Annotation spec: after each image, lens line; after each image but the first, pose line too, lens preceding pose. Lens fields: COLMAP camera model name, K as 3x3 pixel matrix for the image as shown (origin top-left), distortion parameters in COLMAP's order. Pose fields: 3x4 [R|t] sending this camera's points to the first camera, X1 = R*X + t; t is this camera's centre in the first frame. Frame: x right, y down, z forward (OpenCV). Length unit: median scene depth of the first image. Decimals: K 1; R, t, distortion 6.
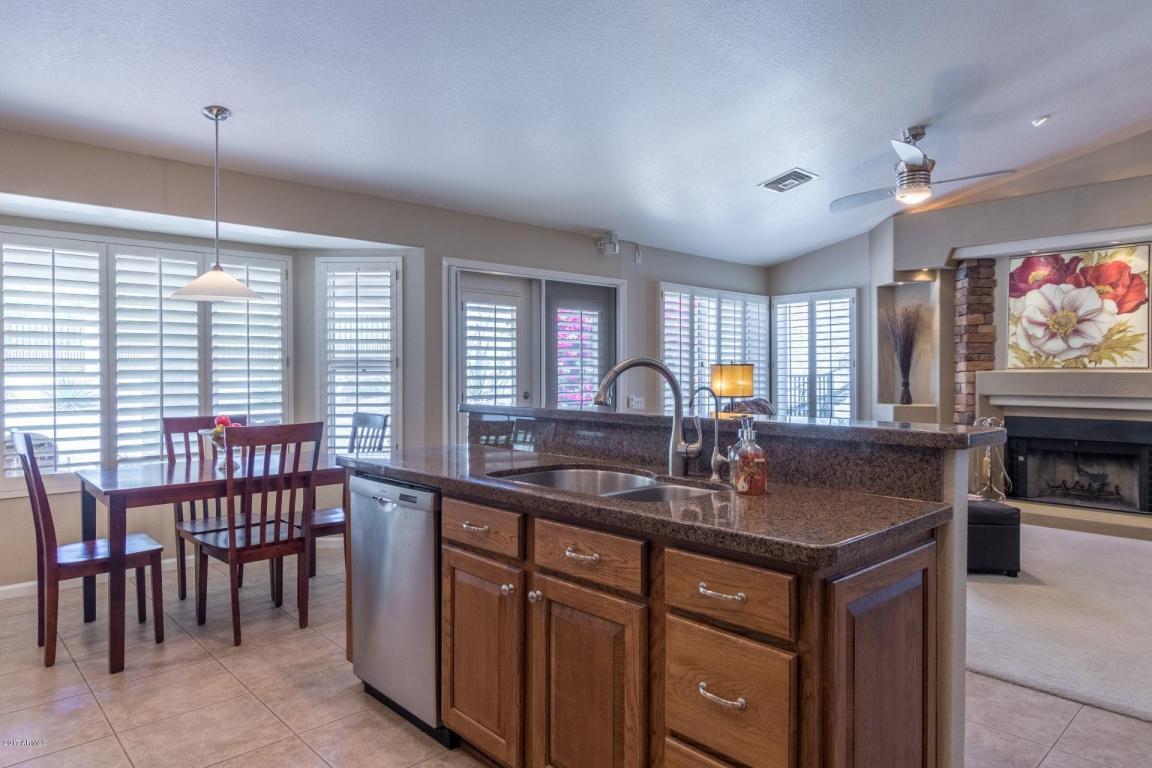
lens RADIAL K [[678.1, 0, 584.3], [0, 678.1, 374.9], [0, 0, 1]] dist [0.009992, -0.009106]
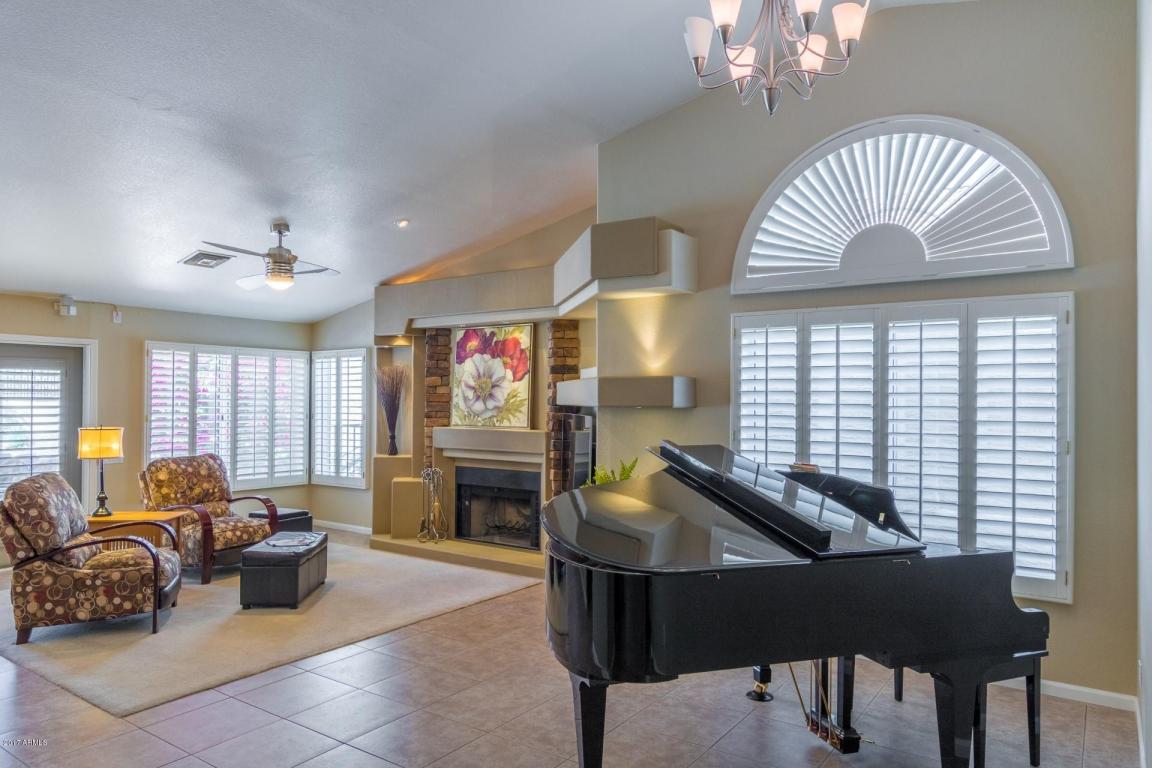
lens RADIAL K [[740.5, 0, 570.1], [0, 740.5, 393.2], [0, 0, 1]] dist [-0.003398, 0.007400]
pose [[0.977864, 0.006652, 0.209134, 0.573822], [-0.003823, 0.999896, -0.013931, -0.048387], [-0.209205, 0.012823, 0.977788, -0.277123]]
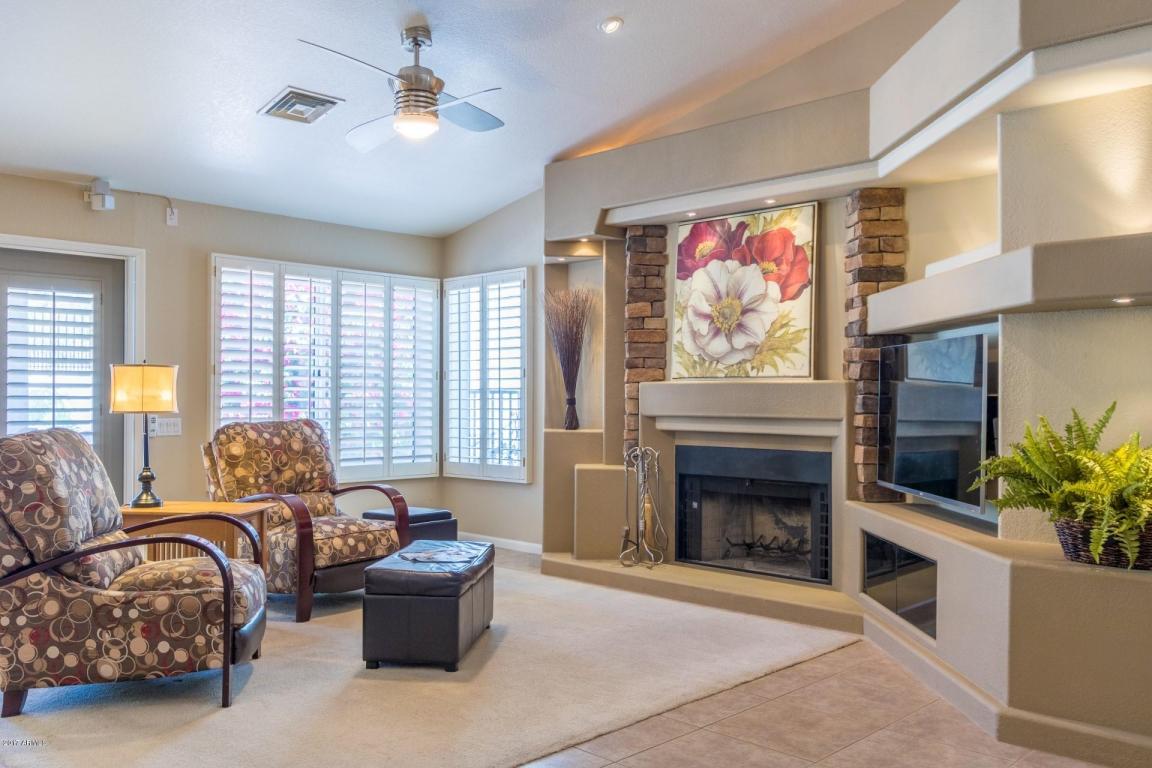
lens RADIAL K [[944.1, 0, 575.3], [0, 944.1, 393.7], [0, 0, 1]] dist [-0.006372, 0.022286]
pose [[0.998604, 0.002830, 0.052737, 0.485012], [-0.002389, 0.999962, -0.008421, 0.015481], [-0.052759, 0.008284, 0.998573, 0.018207]]
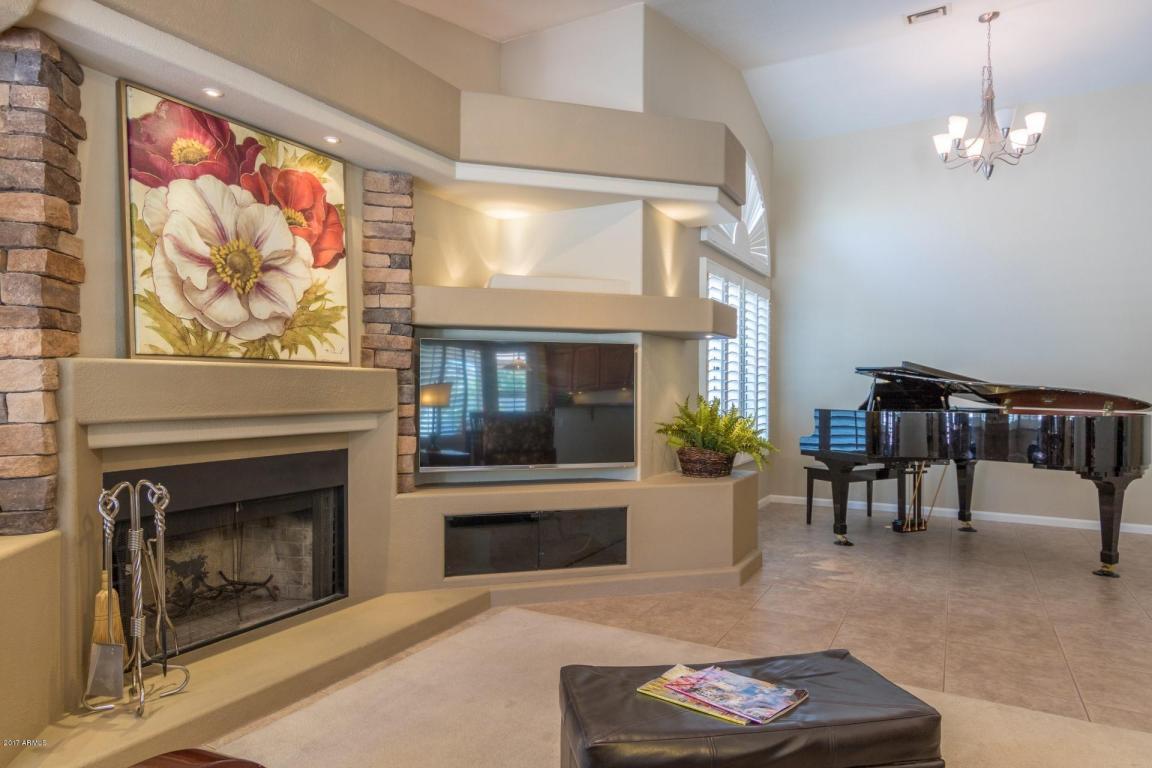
lens RADIAL K [[678.1, 0, 586.4], [0, 678.1, 386.0], [0, 0, 1]] dist [0.009992, -0.009106]
pose [[-0.301900, -0.003205, 0.953334, 0.161915], [-0.002138, 0.999994, 0.002685, 0.007942], [-0.953337, -0.001227, -0.301905, 0.896458]]
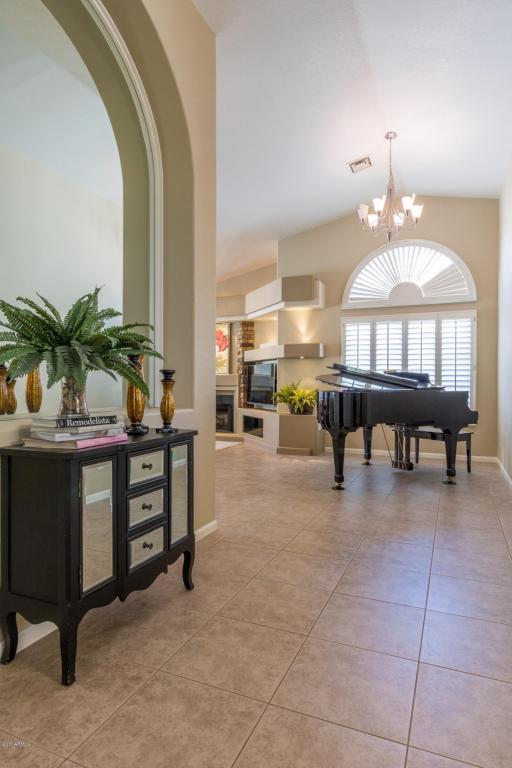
lens RADIAL K [[452.1, 0, 243.5], [0, 452.1, 380.8], [0, 0, 1]] dist [0.009992, -0.009106]
pose [[0.922340, 0.005777, 0.386337, 0.219408], [-0.001788, 0.999941, -0.010683, 0.031998], [-0.386376, 0.009163, 0.922296, -0.508932]]
